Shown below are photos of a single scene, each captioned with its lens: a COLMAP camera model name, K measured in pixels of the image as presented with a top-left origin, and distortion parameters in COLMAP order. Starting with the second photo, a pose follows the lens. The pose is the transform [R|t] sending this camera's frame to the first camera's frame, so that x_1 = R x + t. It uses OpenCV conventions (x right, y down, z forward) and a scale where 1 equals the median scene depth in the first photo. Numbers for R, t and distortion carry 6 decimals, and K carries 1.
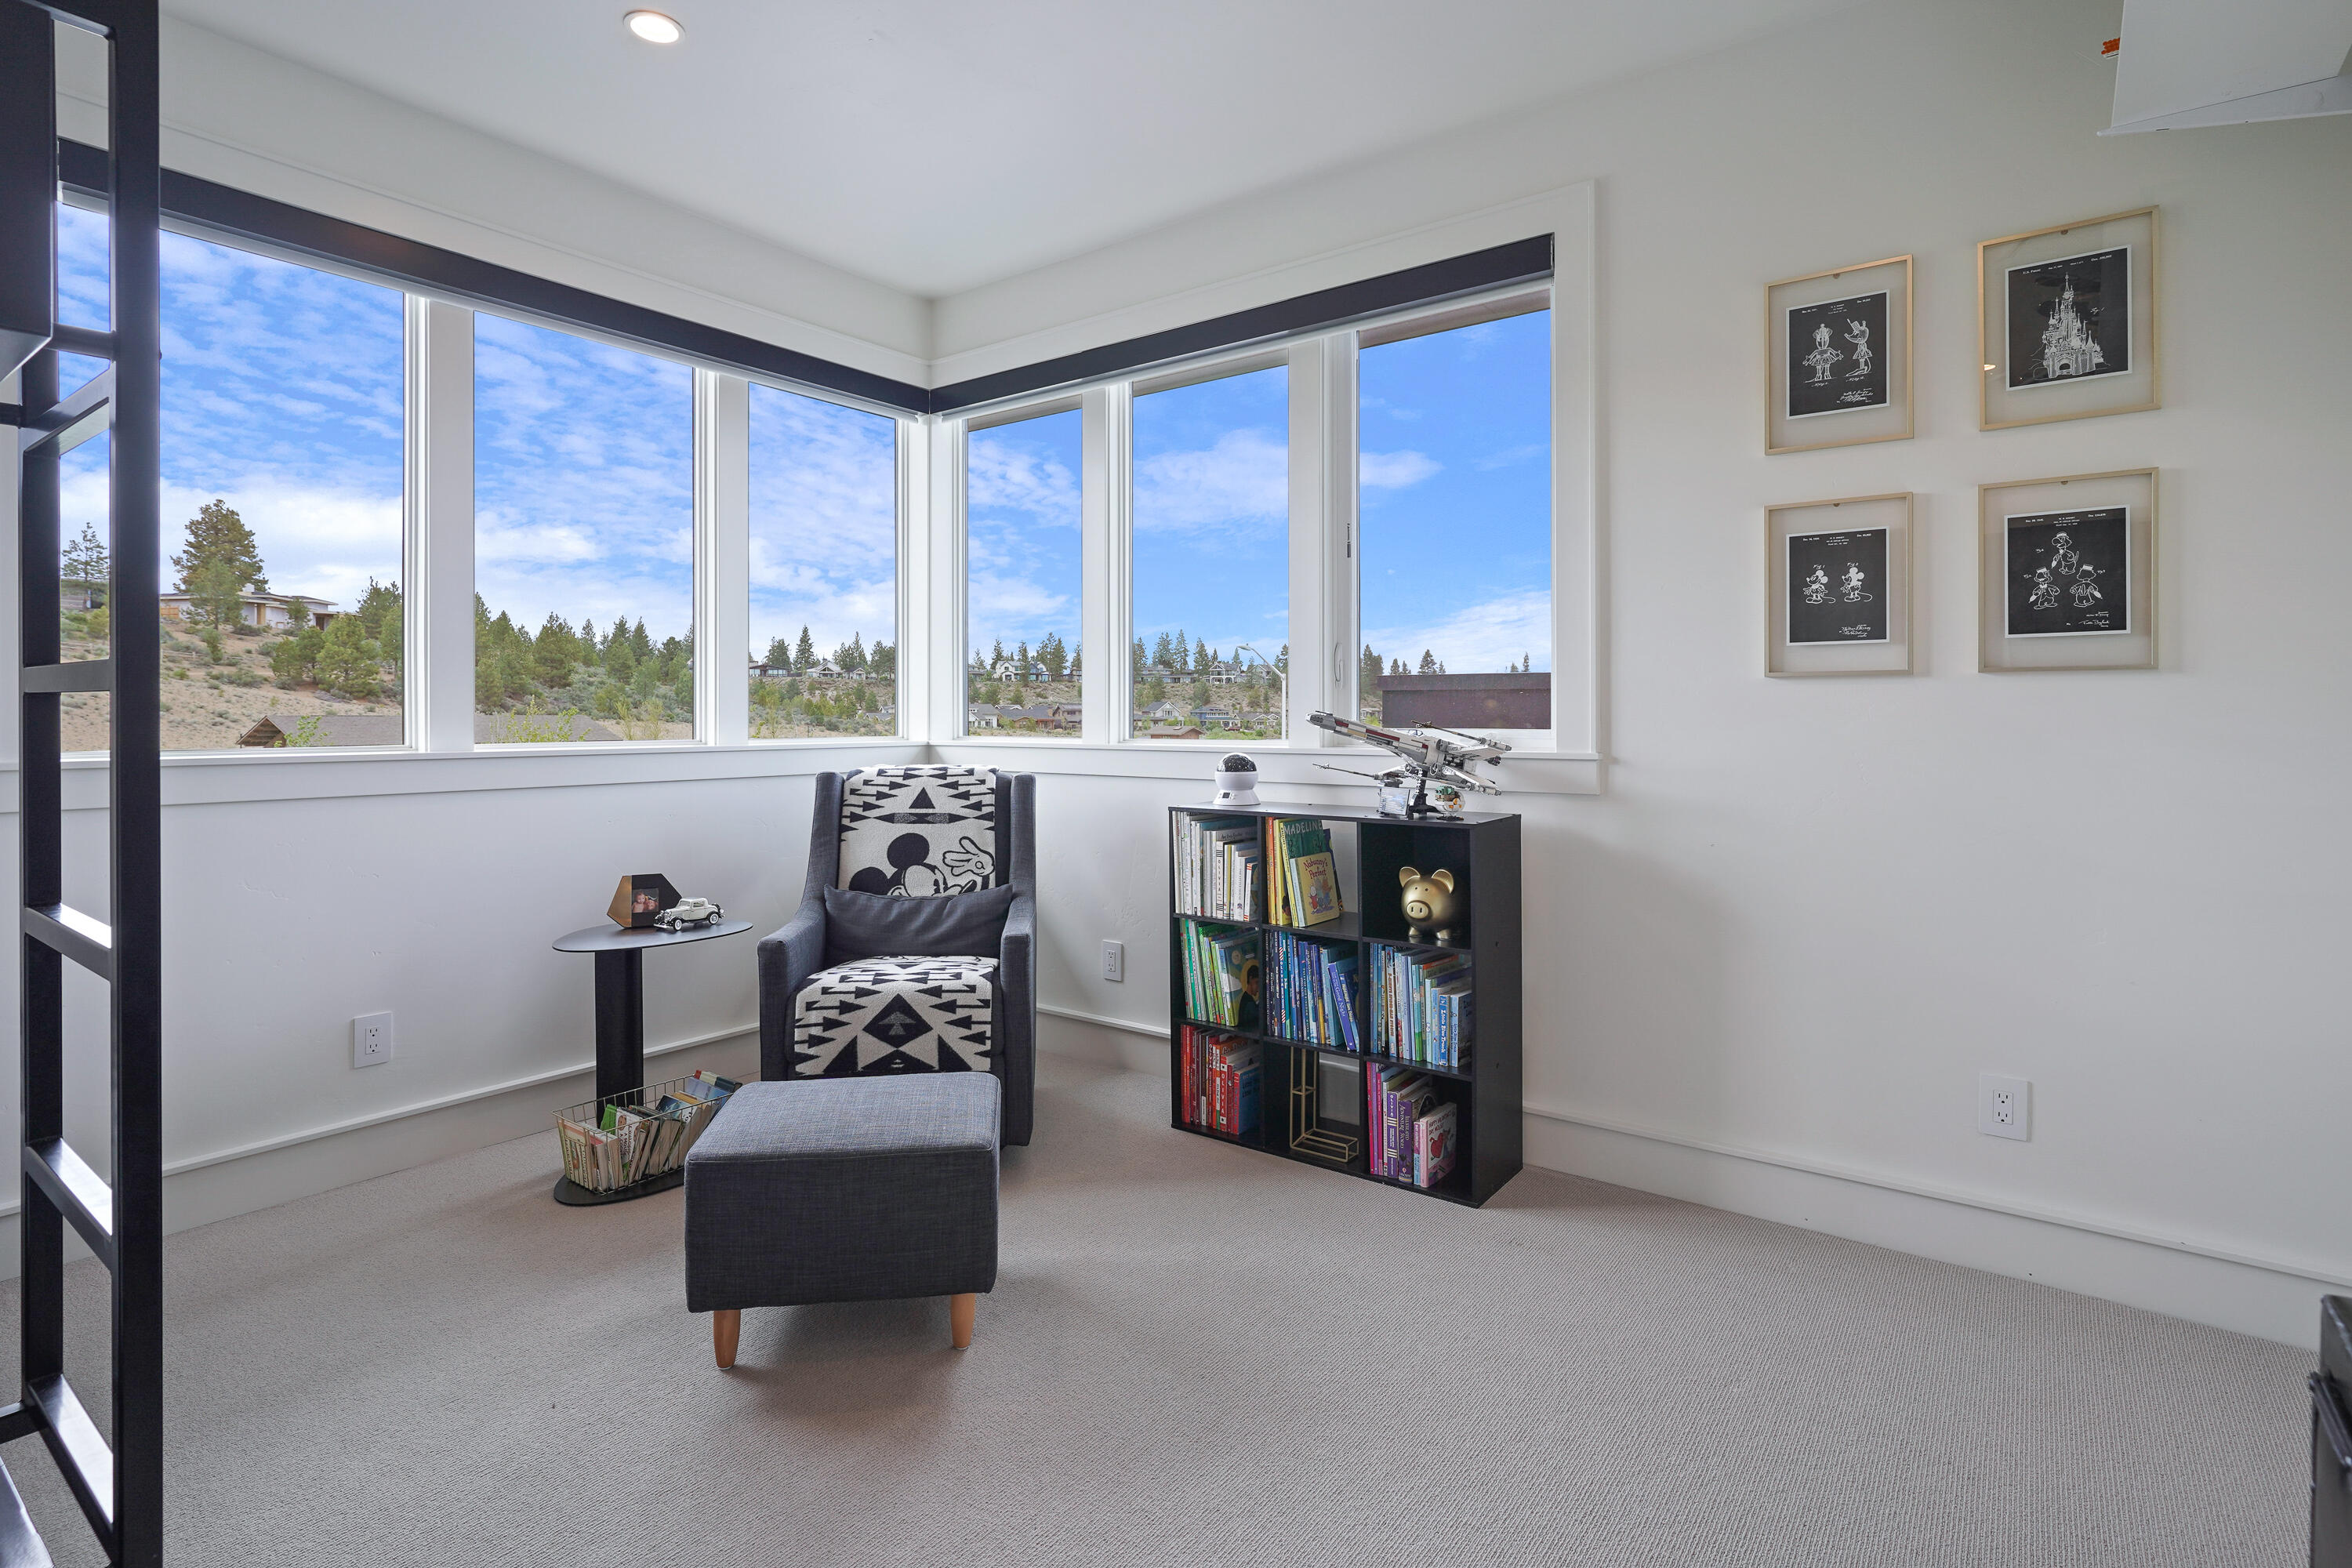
lens RADIAL K [[1185.8, 0, 1175.4], [0, 1185.8, 668.2], [0, 0, 1]] dist [-0.002846, 0.000946]
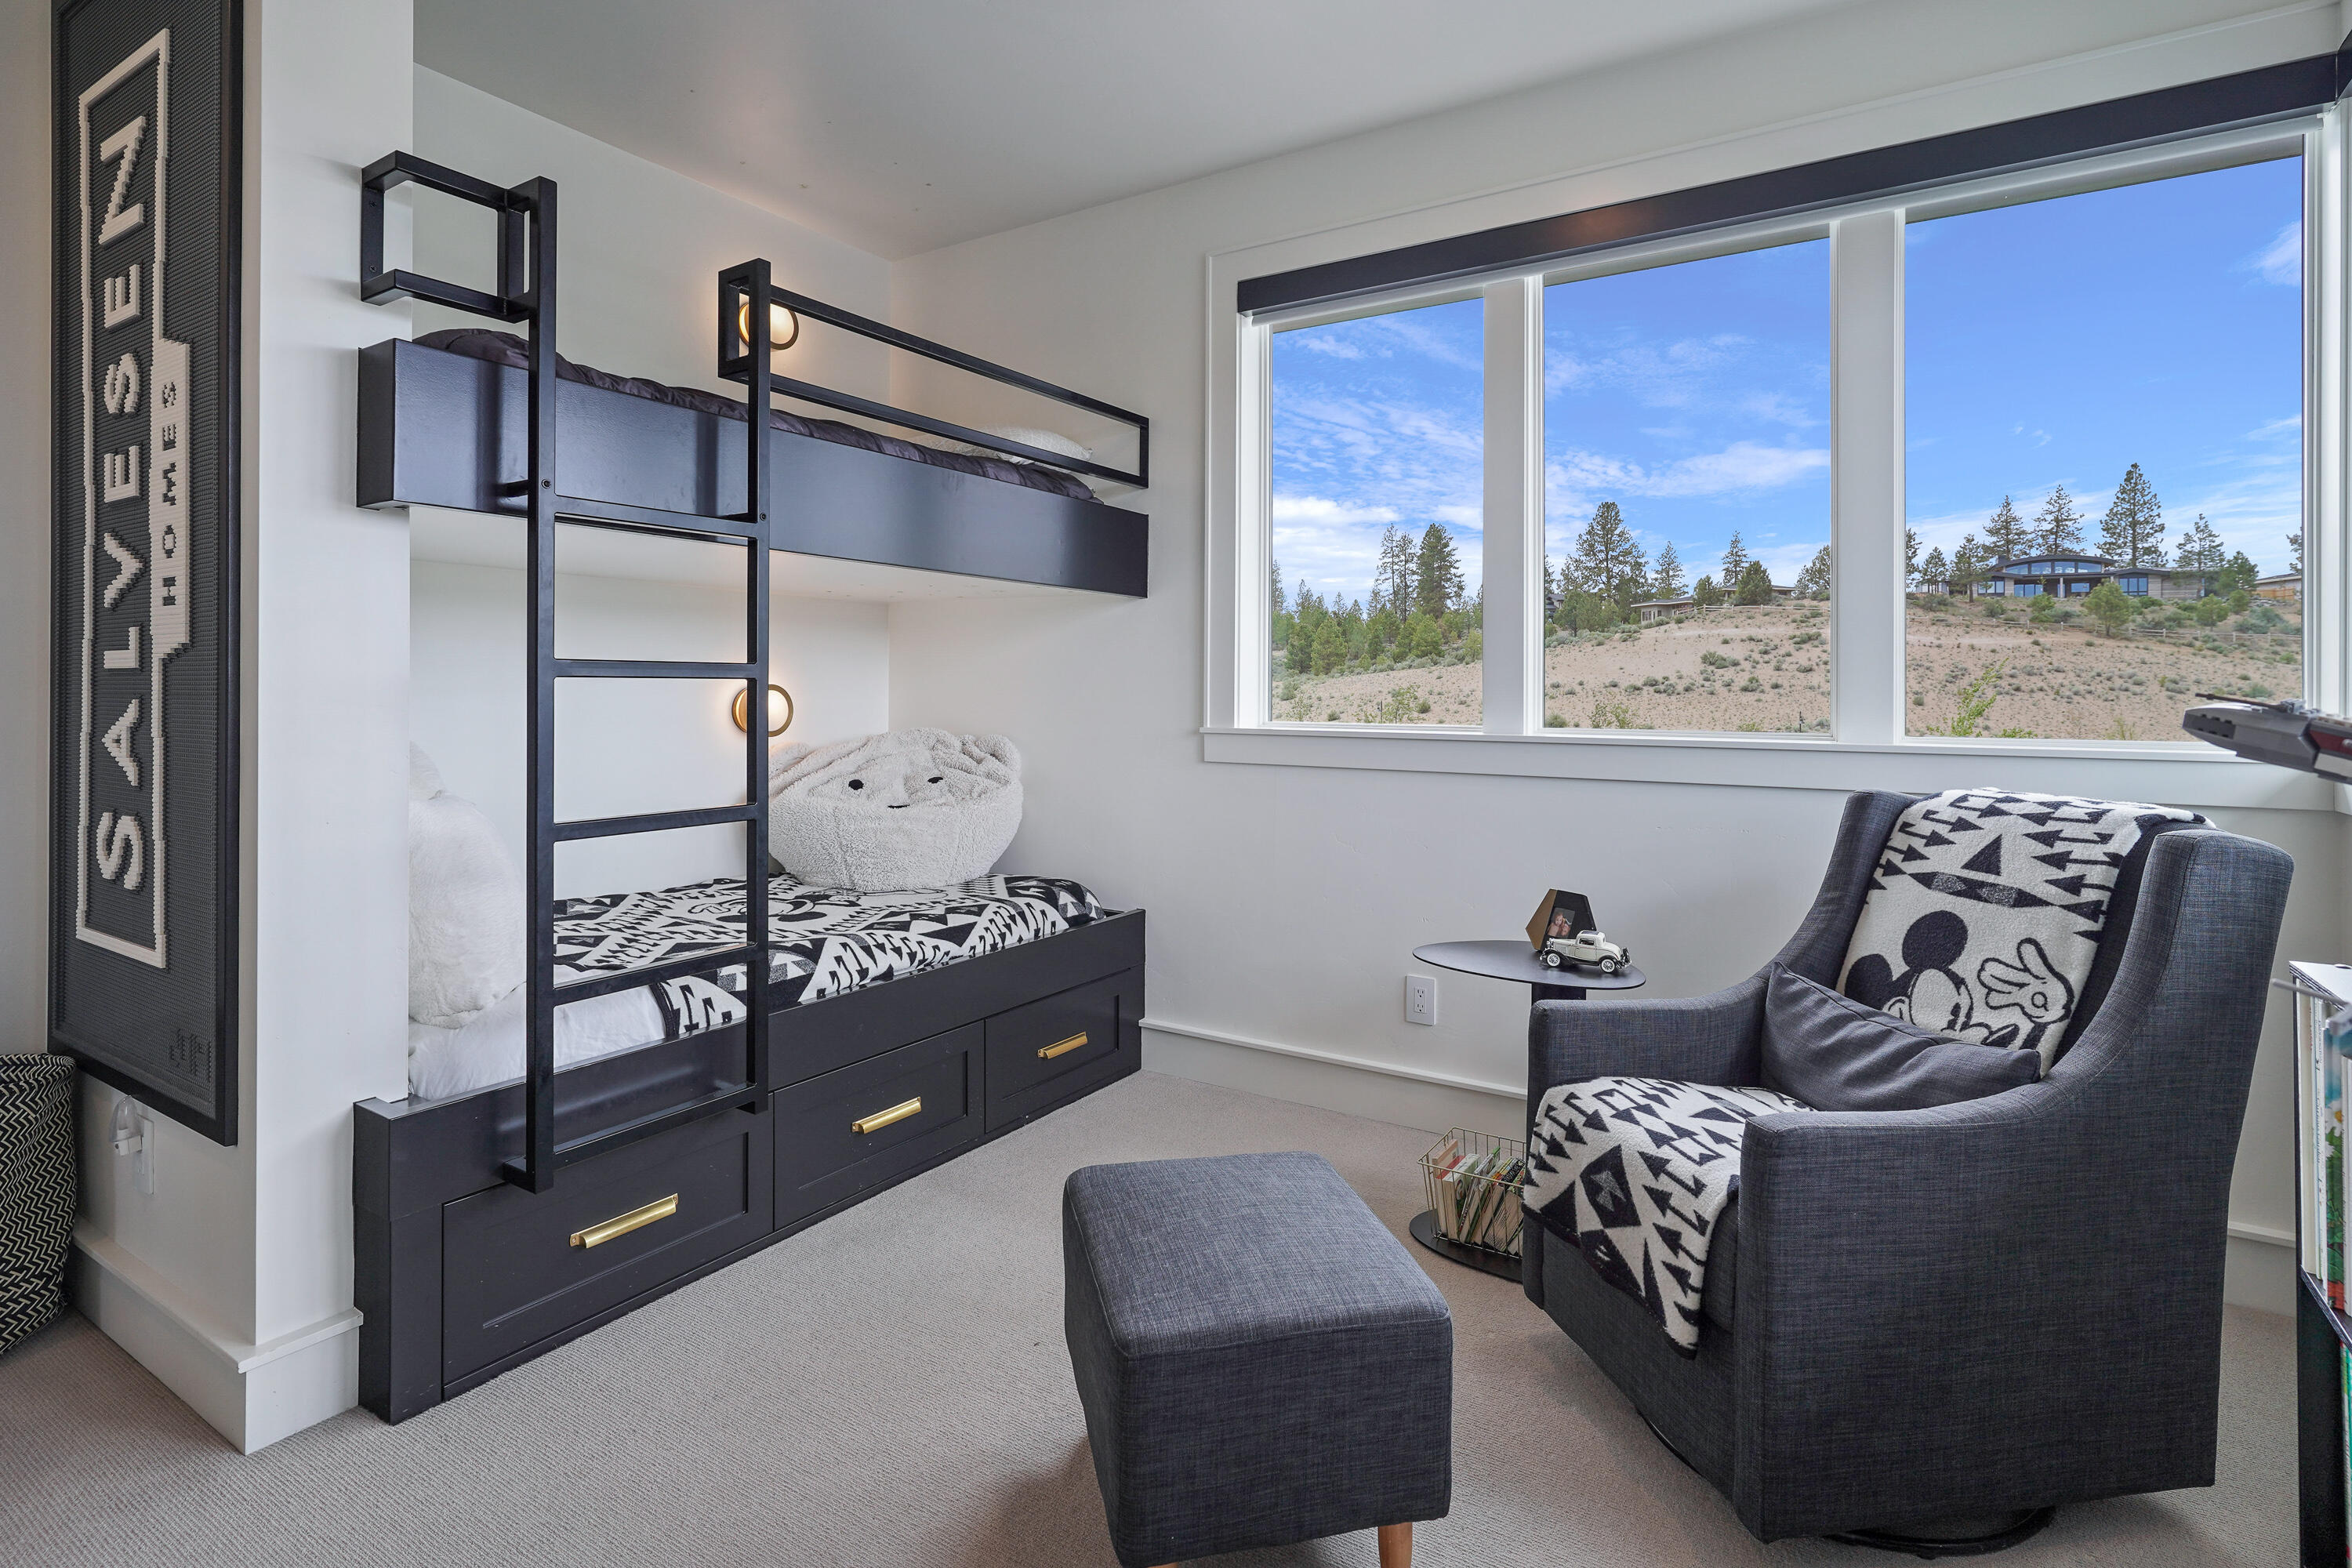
lens RADIAL K [[1175.9, 0, 1173.0], [0, 1175.9, 660.6], [0, 0, 1]] dist [-0.002450, 0.001245]
pose [[0.091864, -0.021603, -0.995537, 0.300409], [0.026362, 0.999467, -0.019255, 0.021319], [0.995423, -0.024476, 0.092384, 0.587275]]
